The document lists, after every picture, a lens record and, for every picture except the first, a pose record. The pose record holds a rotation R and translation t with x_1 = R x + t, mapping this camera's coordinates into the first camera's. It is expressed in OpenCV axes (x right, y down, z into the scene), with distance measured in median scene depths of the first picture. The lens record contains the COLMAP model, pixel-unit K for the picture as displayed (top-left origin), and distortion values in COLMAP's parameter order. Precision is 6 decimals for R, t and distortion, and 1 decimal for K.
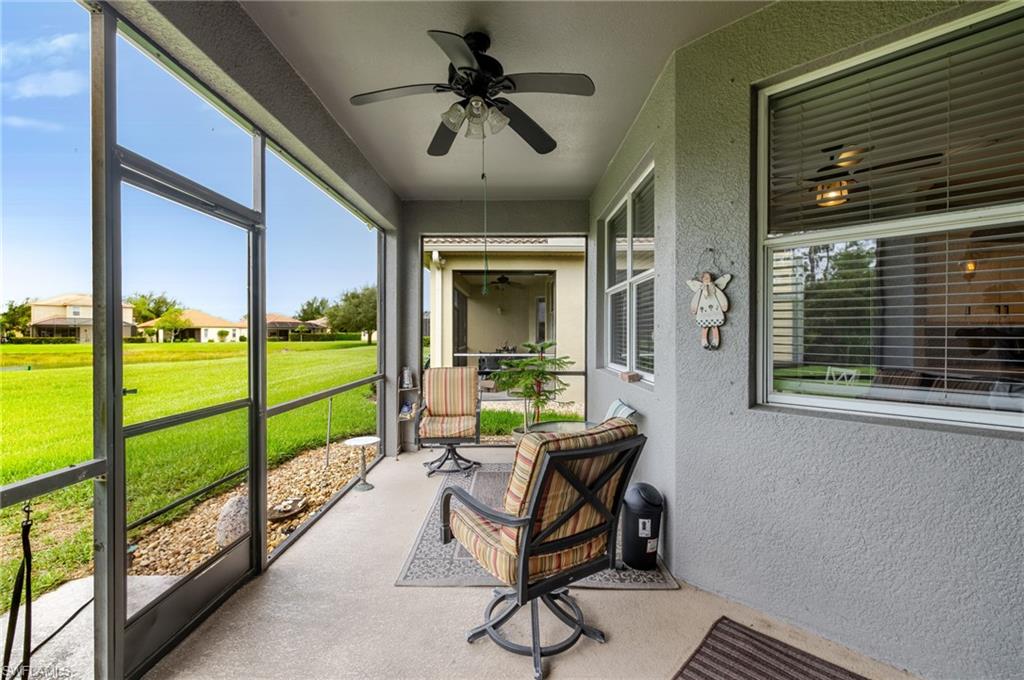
lens RADIAL K [[430.0, 0, 503.4], [0, 430.0, 342.6], [0, 0, 1]] dist [0.001326, 0.000205]
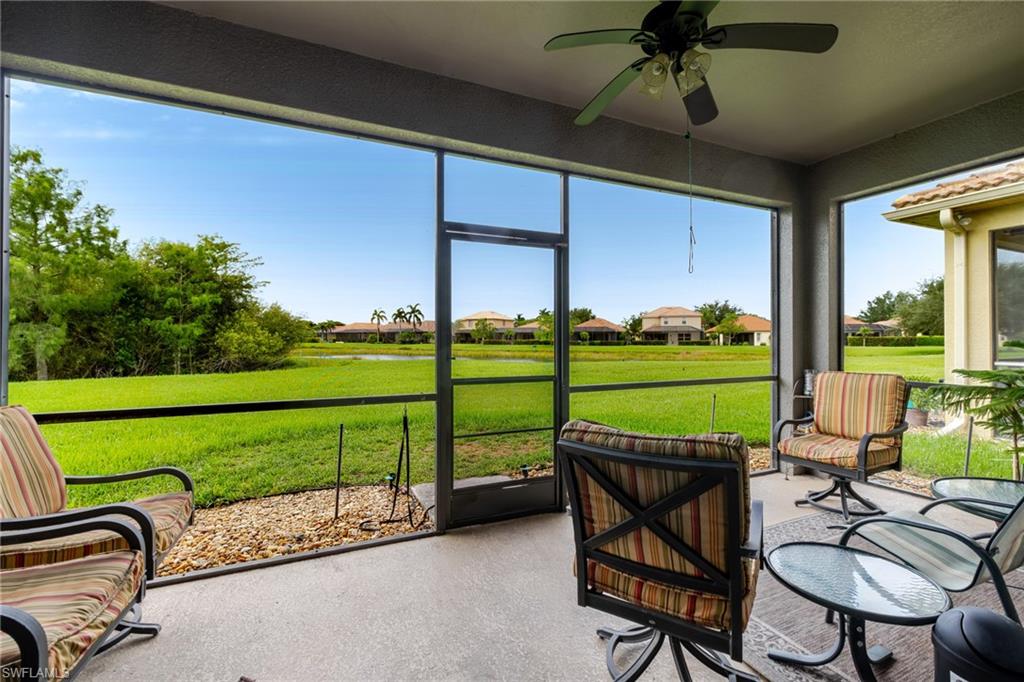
lens RADIAL K [[430.0, 0, 513.1], [0, 430.0, 335.5], [0, 0, 1]] dist [0.001326, 0.000205]
pose [[0.431458, -0.007453, -0.902102, 0.350124], [-0.015259, 0.999763, -0.015558, 0.018401], [0.902004, 0.020478, 0.431241, 0.195755]]
